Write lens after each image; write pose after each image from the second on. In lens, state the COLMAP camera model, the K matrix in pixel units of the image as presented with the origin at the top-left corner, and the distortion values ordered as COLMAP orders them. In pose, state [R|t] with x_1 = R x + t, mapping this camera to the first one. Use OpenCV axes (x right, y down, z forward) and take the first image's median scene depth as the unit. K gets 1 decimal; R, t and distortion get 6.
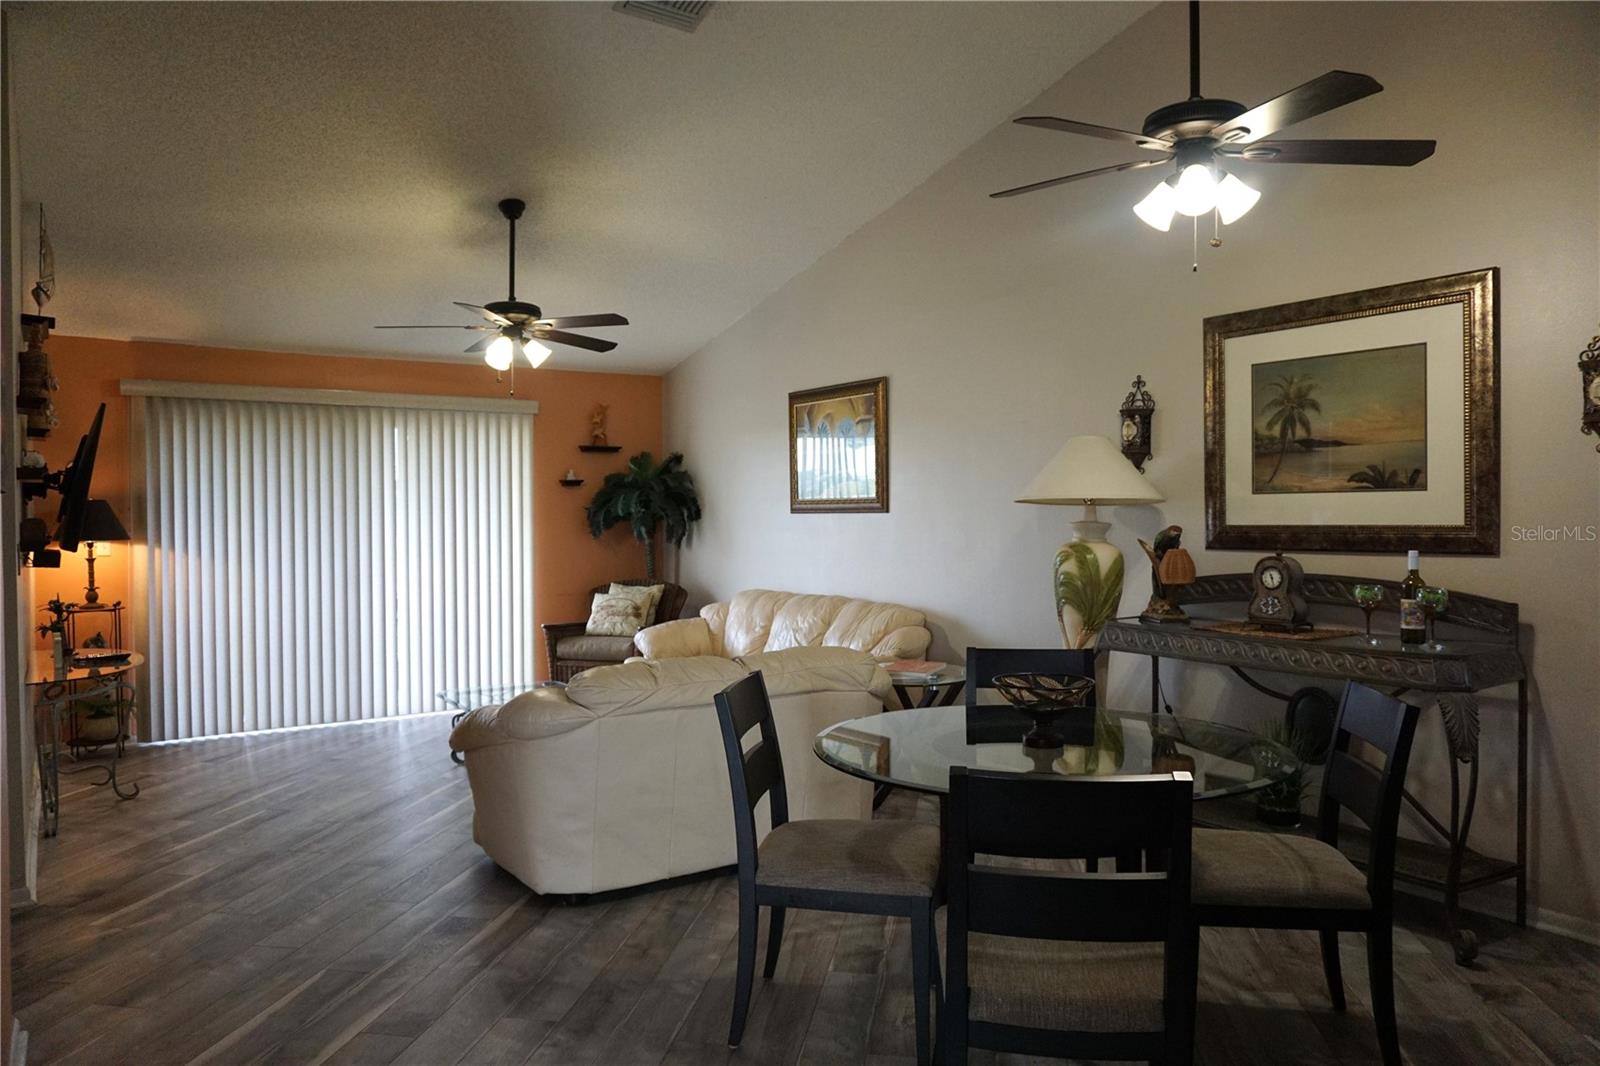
lens RADIAL K [[1066.9, 0, 800.0], [0, 1066.9, 533.0], [0, 0, 1]] dist [-0.054138, 0.034518]
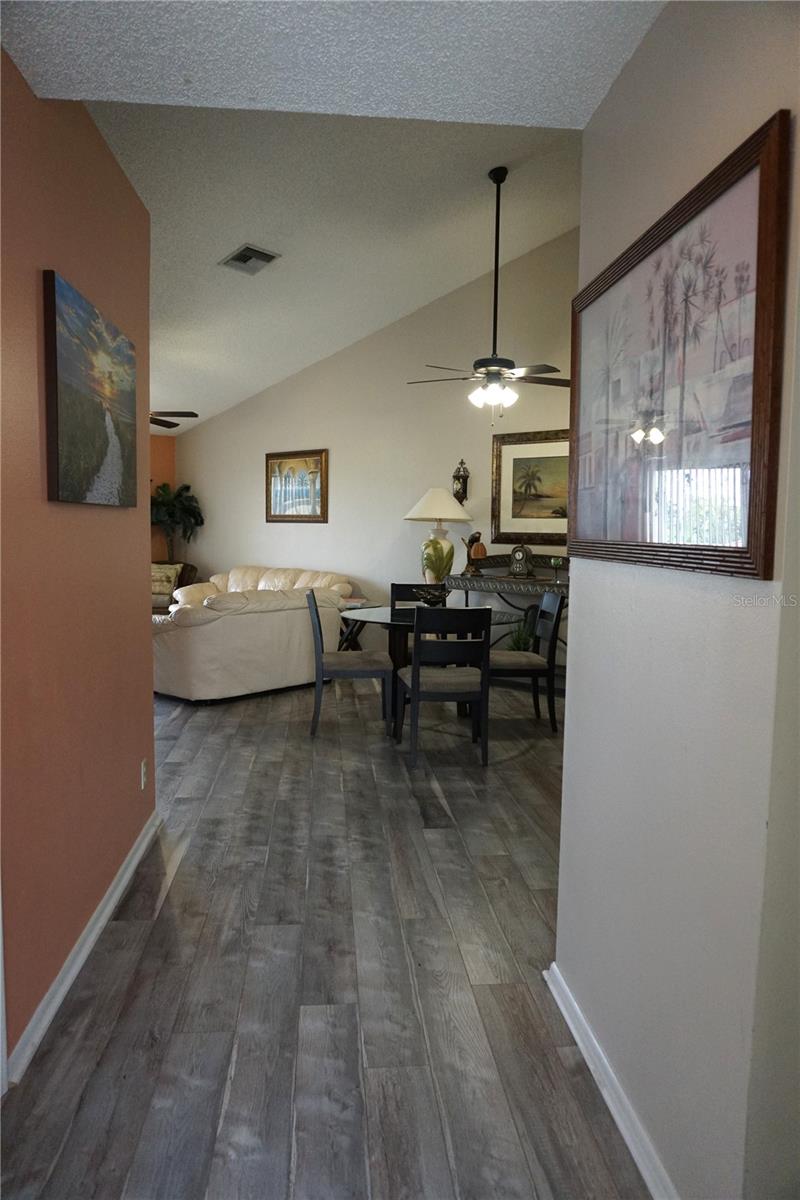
lens RADIAL K [[799.9, 0, 400.0], [0, 799.9, 600.0], [0, 0, 1]] dist [-0.053845, 0.048052]
pose [[0.965238, -0.001877, 0.261365, -0.219602], [-0.017372, 0.997303, 0.071315, 0.017567], [-0.260793, -0.073376, 0.962602, -0.522787]]
